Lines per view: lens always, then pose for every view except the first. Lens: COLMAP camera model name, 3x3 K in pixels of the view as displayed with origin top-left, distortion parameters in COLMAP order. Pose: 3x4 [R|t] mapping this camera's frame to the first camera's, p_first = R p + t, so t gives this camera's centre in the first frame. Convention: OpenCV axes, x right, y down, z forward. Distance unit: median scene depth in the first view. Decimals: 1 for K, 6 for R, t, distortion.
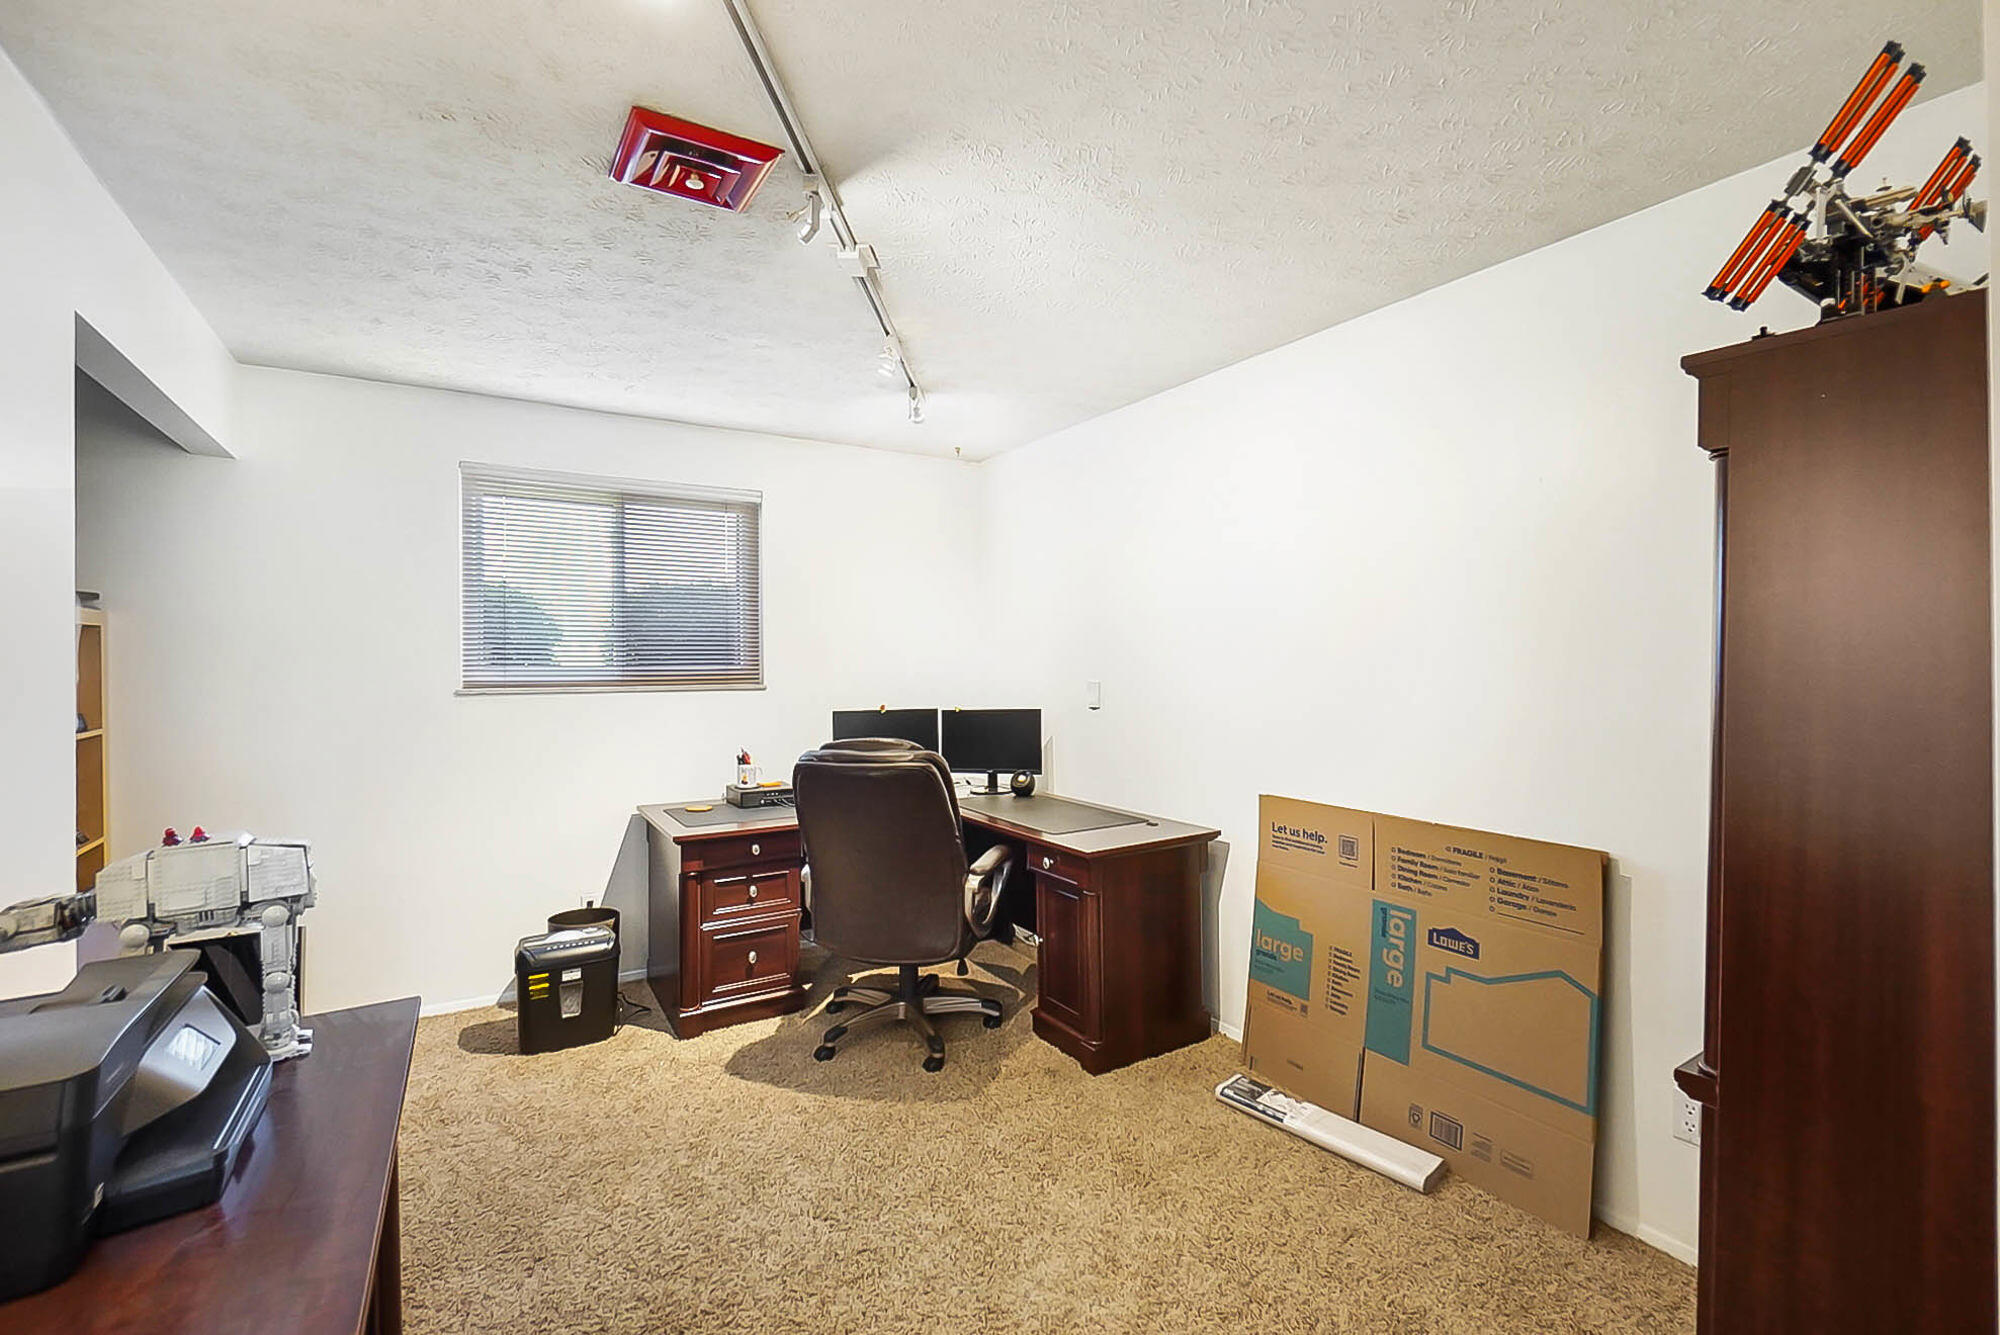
lens RADIAL K [[864.7, 0, 993.7], [0, 864.7, 655.3], [0, 0, 1]] dist [-0.002135, -0.001134]
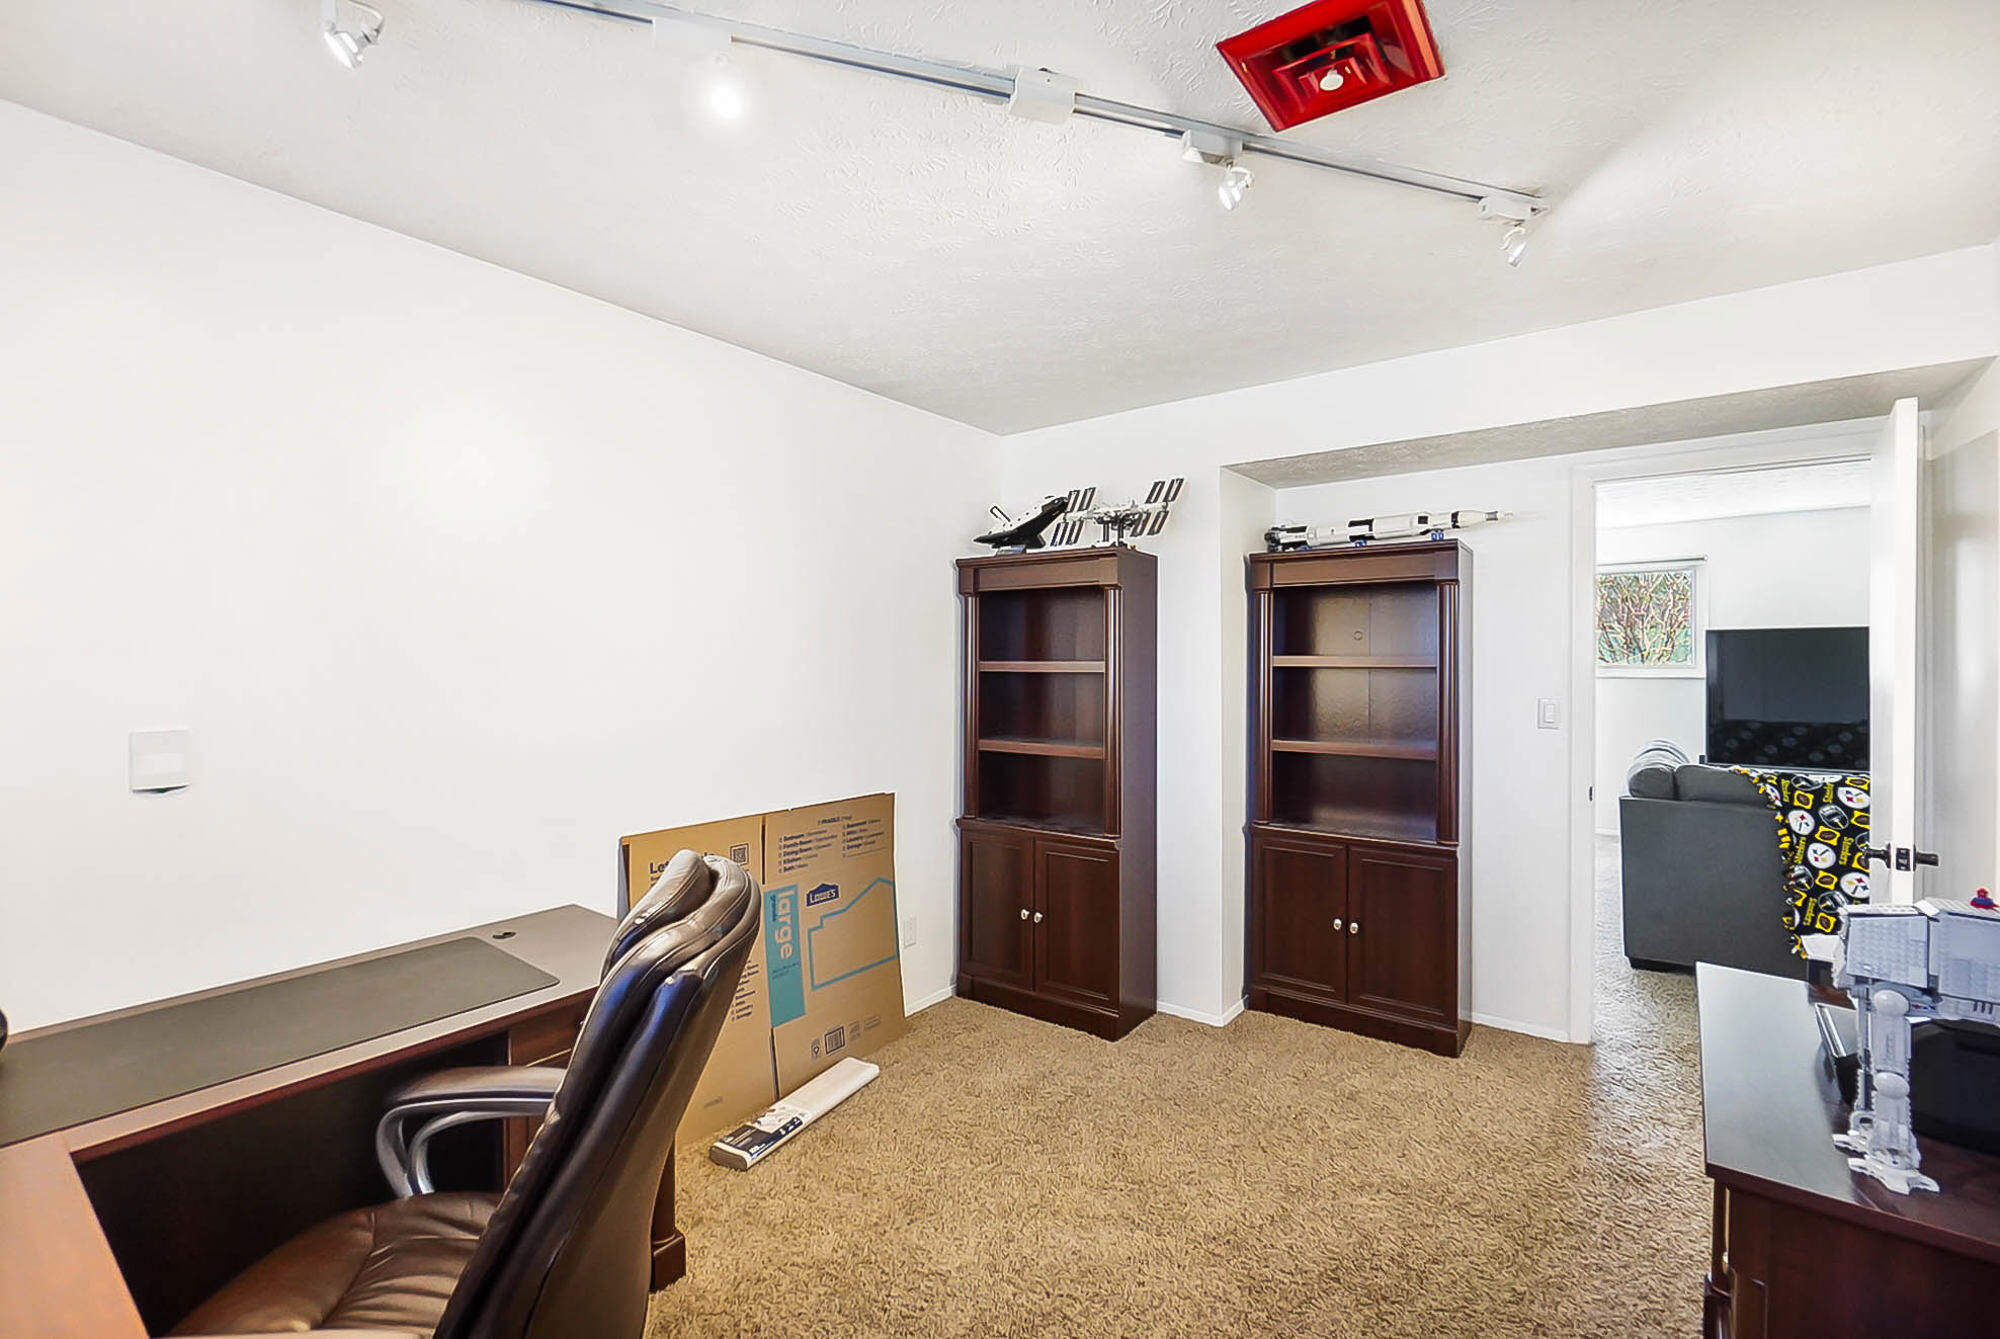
lens RADIAL K [[864.7, 0, 993.7], [0, 864.7, 657.3], [0, 0, 1]] dist [-0.002135, -0.001134]
pose [[-0.365056, 0.005251, 0.930971, -0.740496], [-0.002672, 0.999974, -0.006688, -0.009912], [-0.930982, -0.004929, -0.365033, 1.217056]]
